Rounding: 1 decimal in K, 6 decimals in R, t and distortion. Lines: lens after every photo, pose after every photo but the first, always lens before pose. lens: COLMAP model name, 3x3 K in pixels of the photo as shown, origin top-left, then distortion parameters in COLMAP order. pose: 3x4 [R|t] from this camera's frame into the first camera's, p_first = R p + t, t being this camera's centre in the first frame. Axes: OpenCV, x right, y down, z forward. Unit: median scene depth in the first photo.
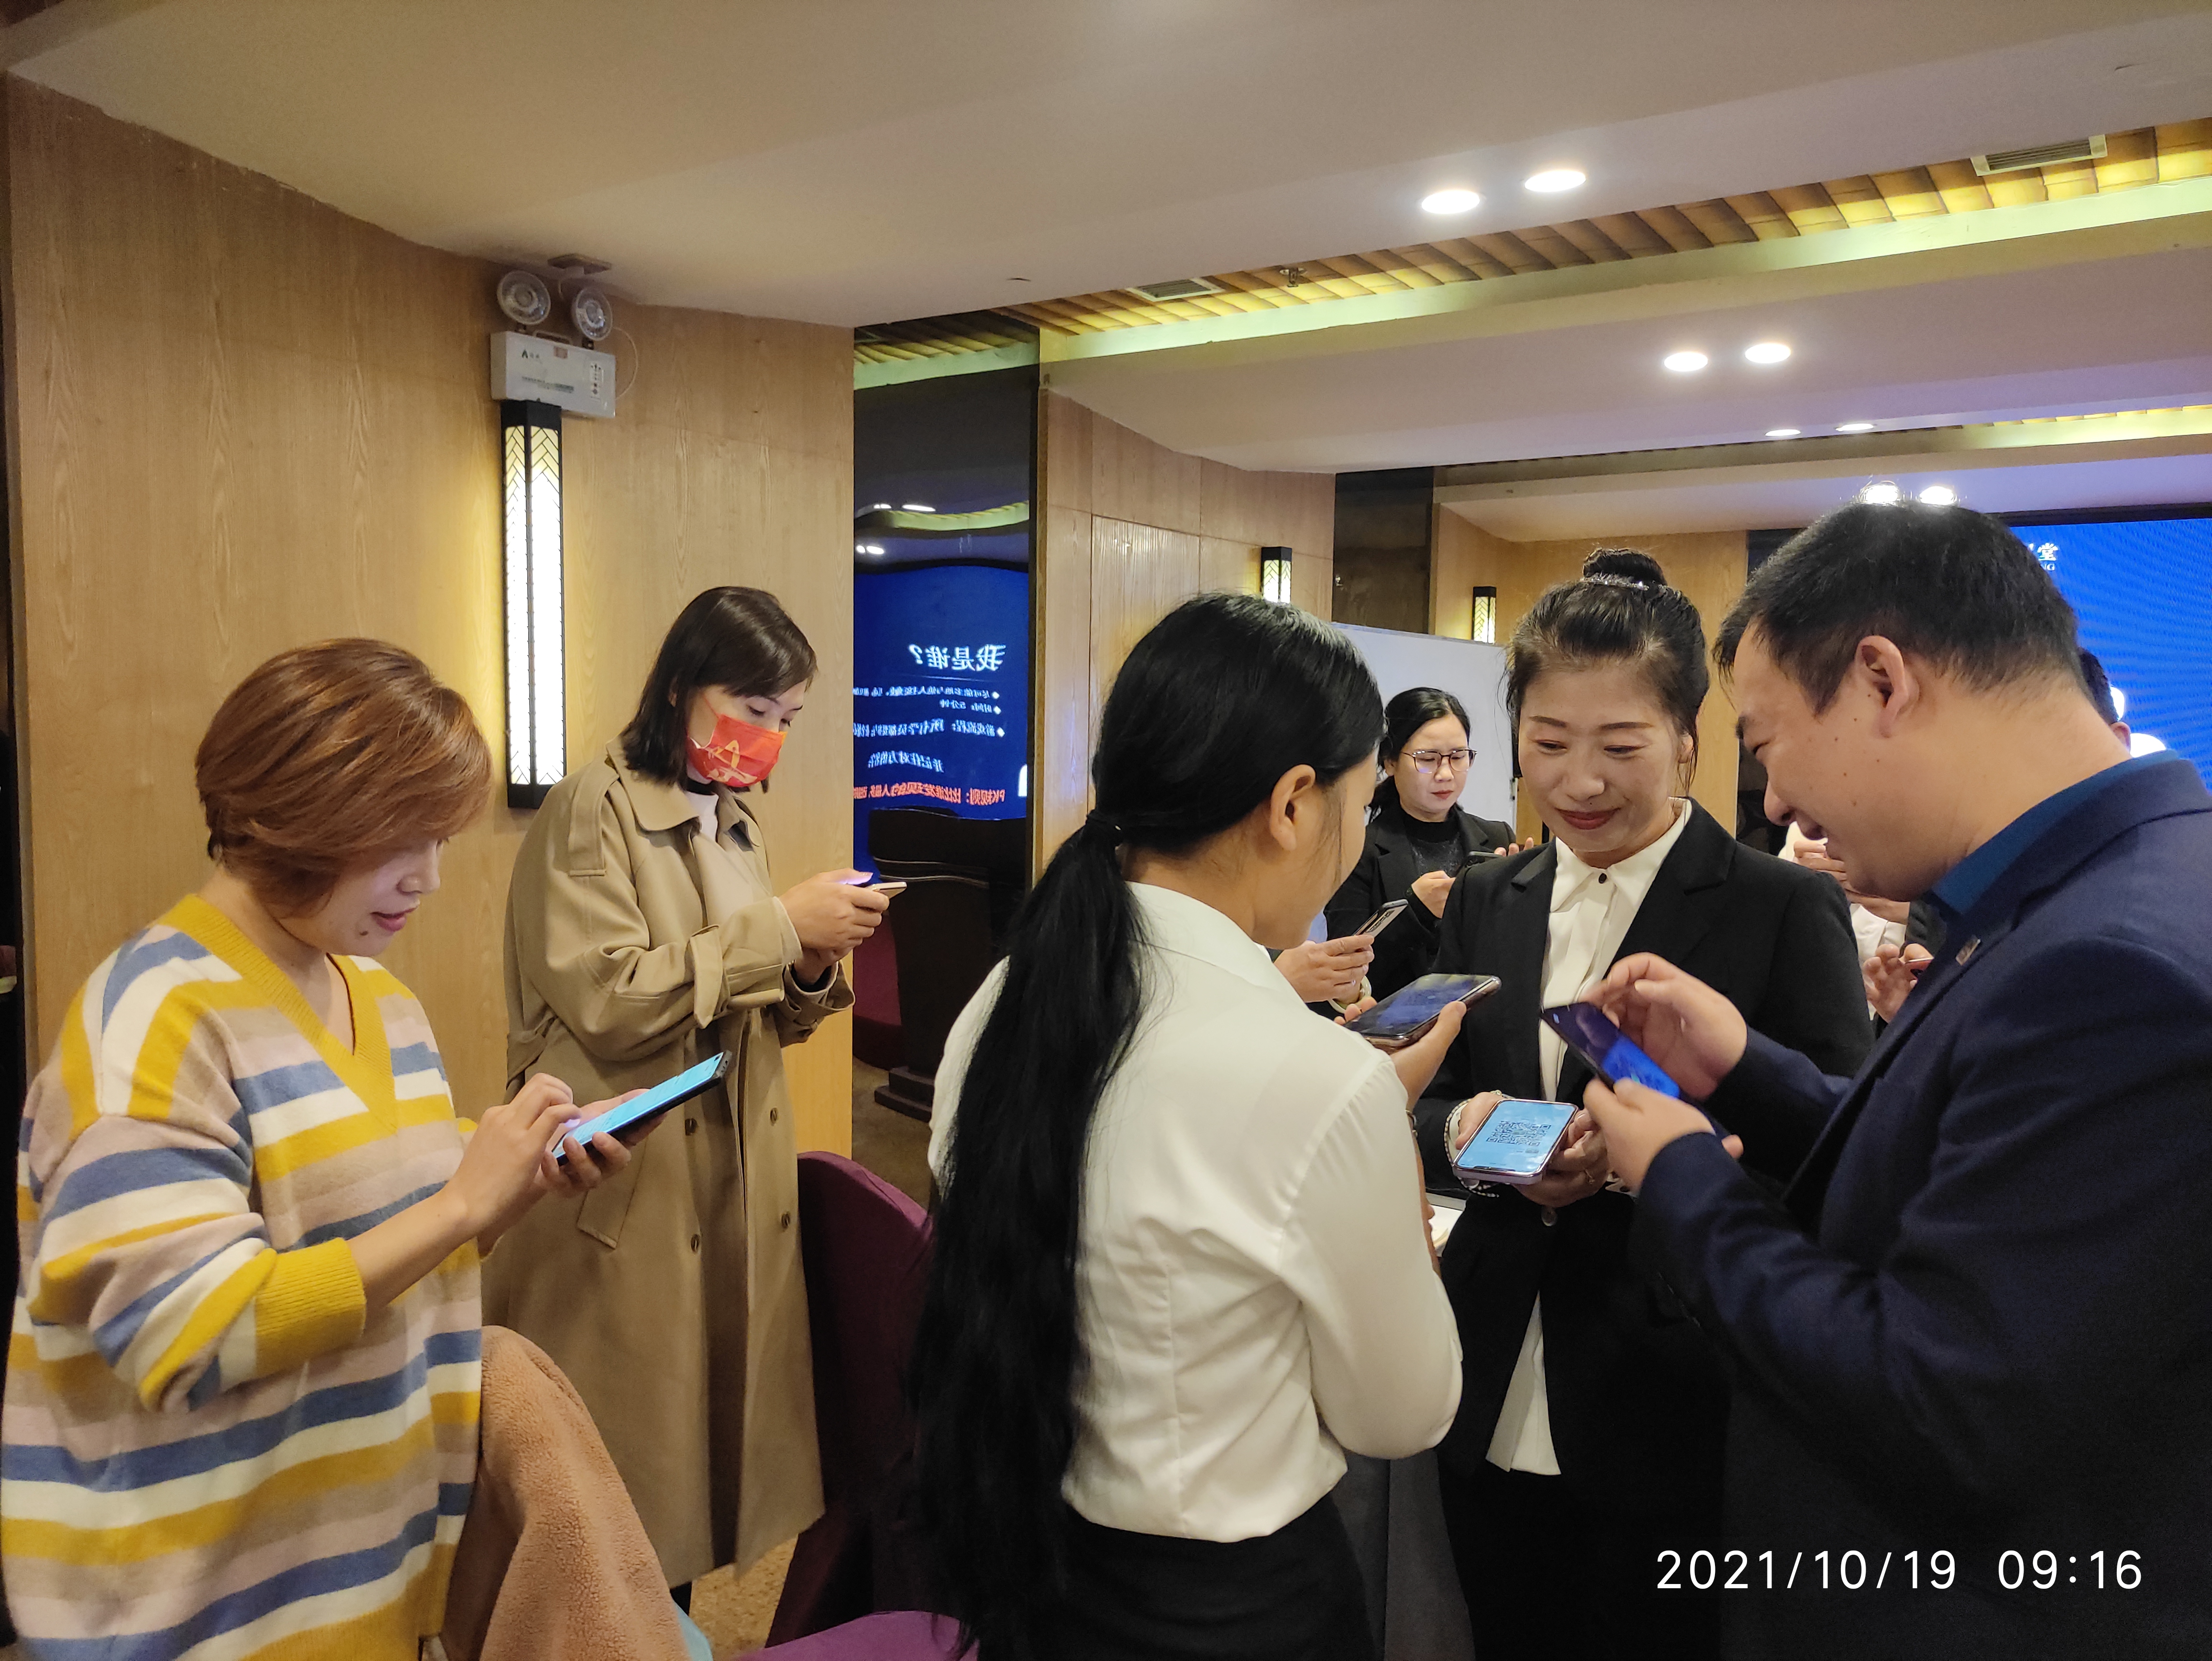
lens RADIAL K [[1619.7, 0, 1111.2], [0, 1619.7, 834.8], [0, 0, 1]] dist [0.012953, -0.012321]
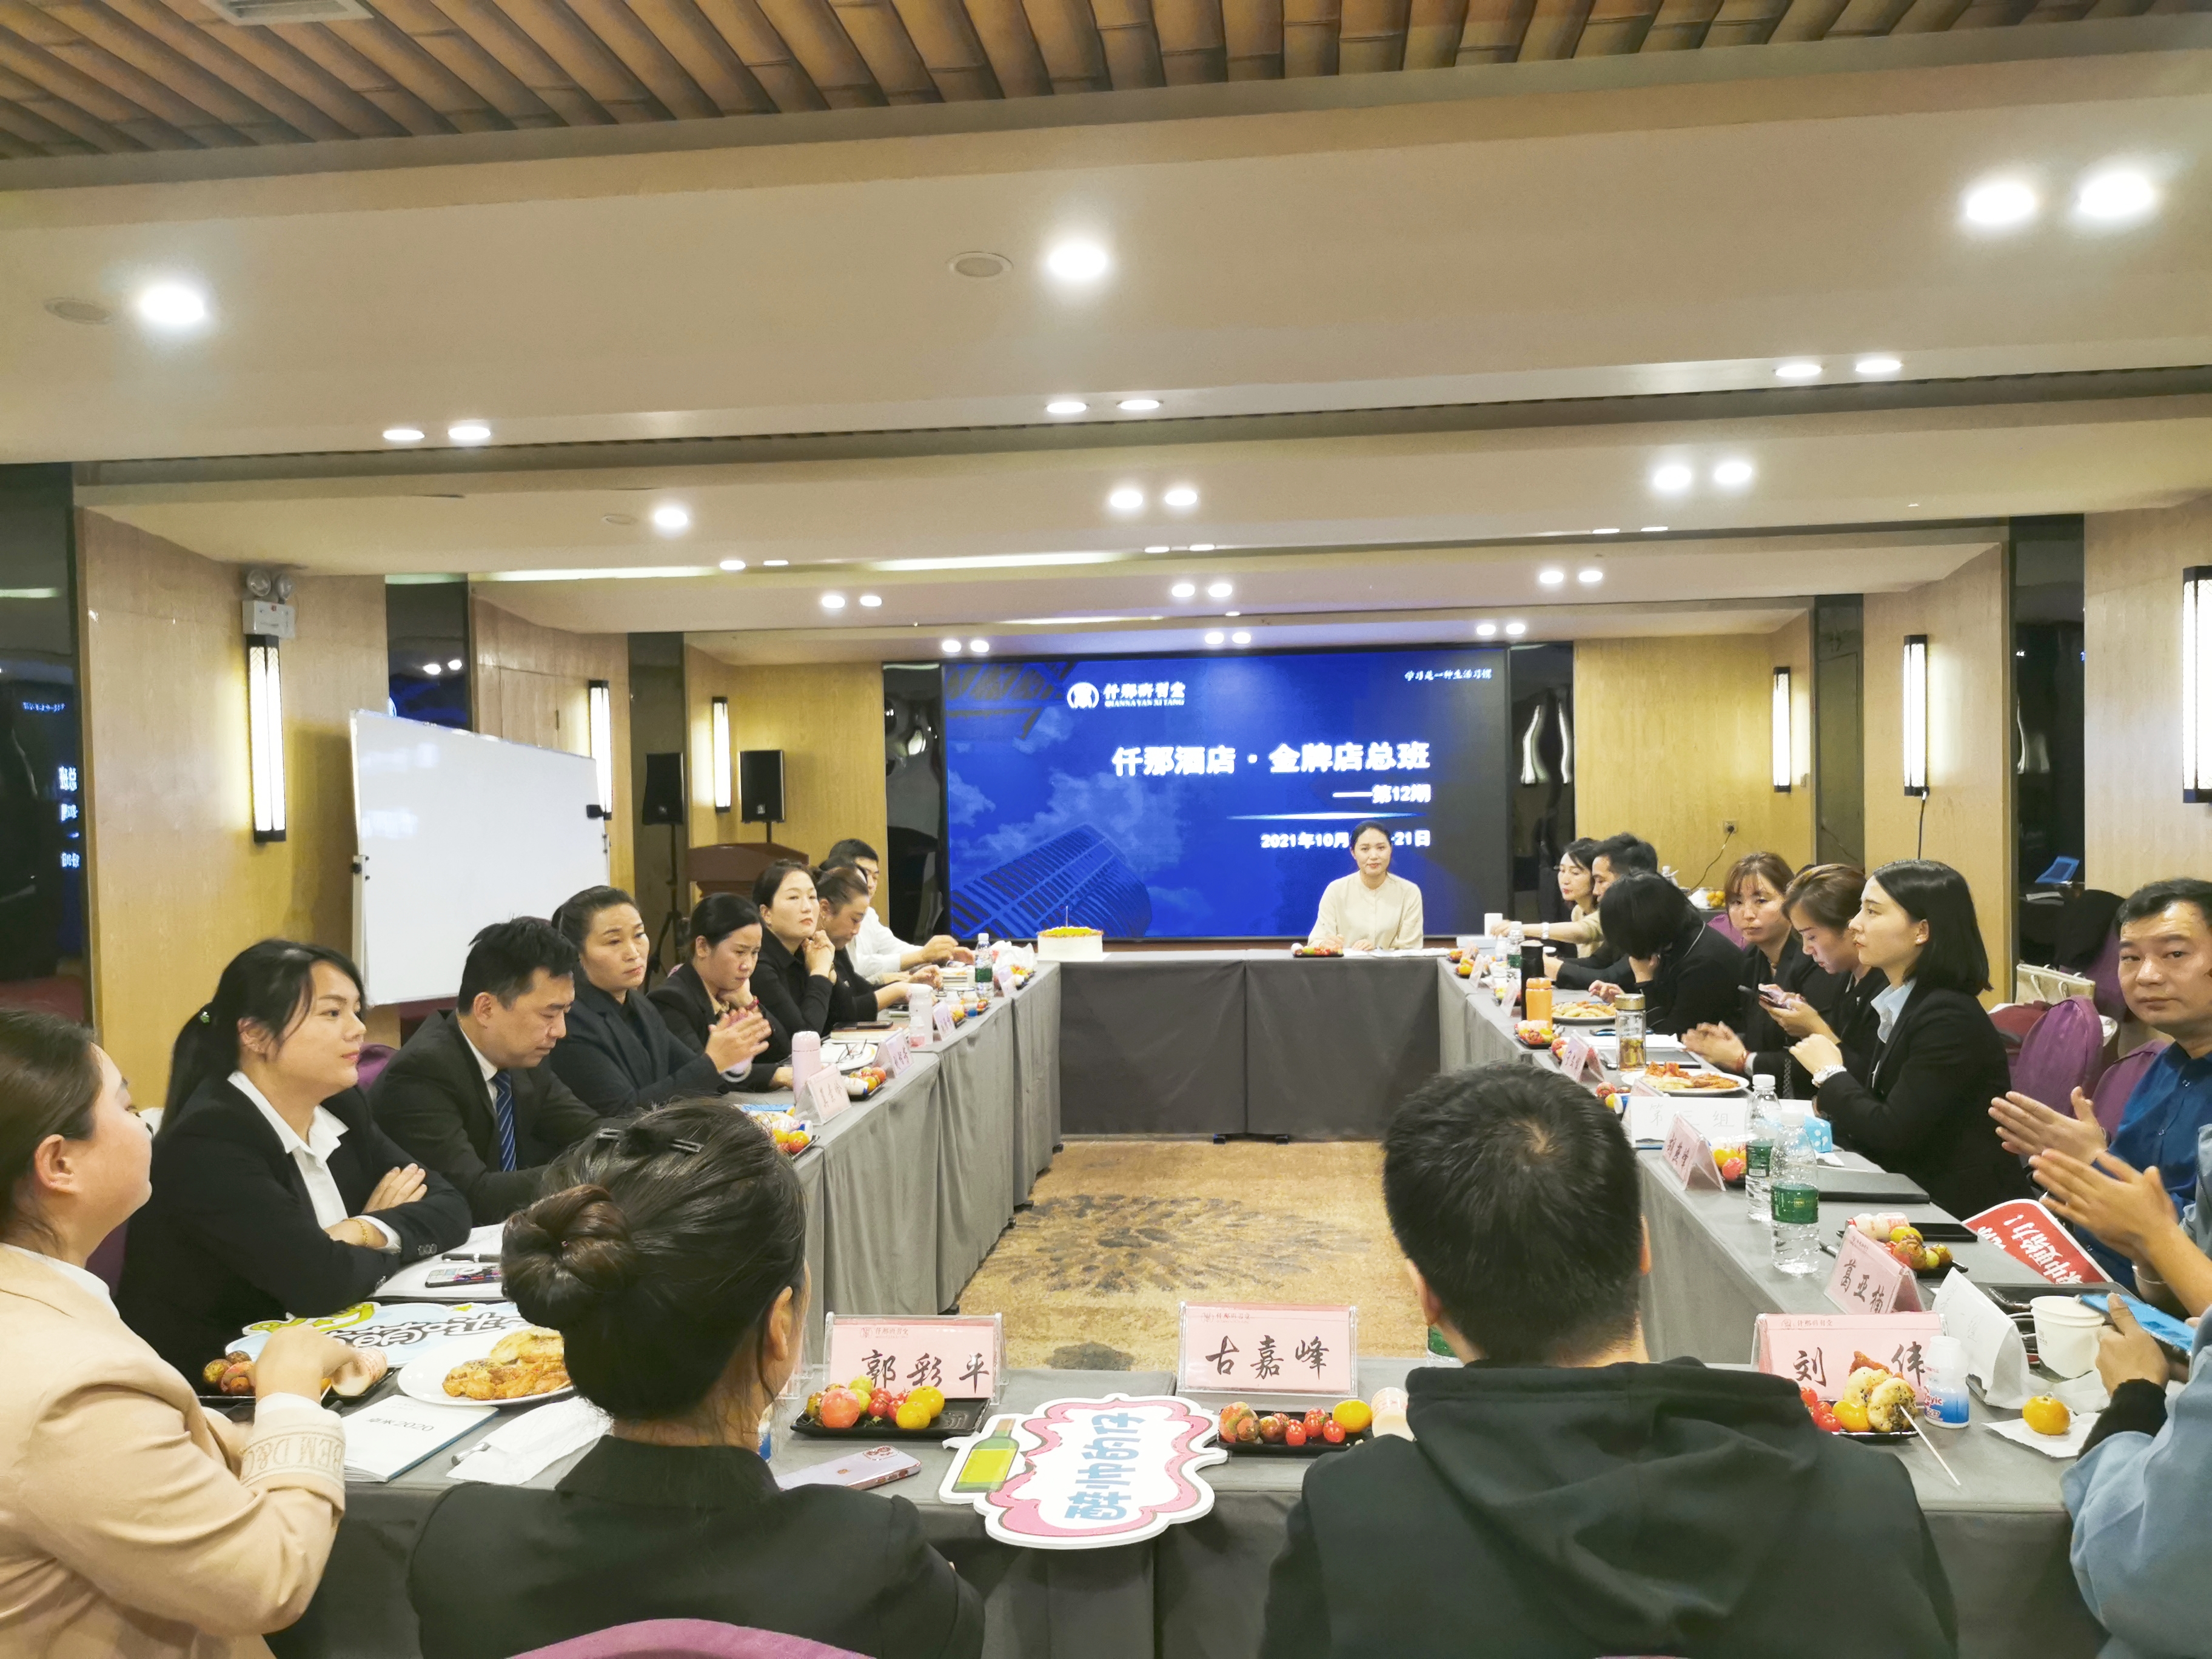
lens RADIAL K [[1792.9, 0, 1106.7], [0, 1792.9, 830.8], [0, 0, 1]] dist [0.026221, -0.028657]
pose [[0.890904, -0.050309, 0.451397, -0.435639], [0.073251, 0.996751, -0.033483, 0.113219], [-0.448246, 0.062896, 0.891695, -1.342571]]
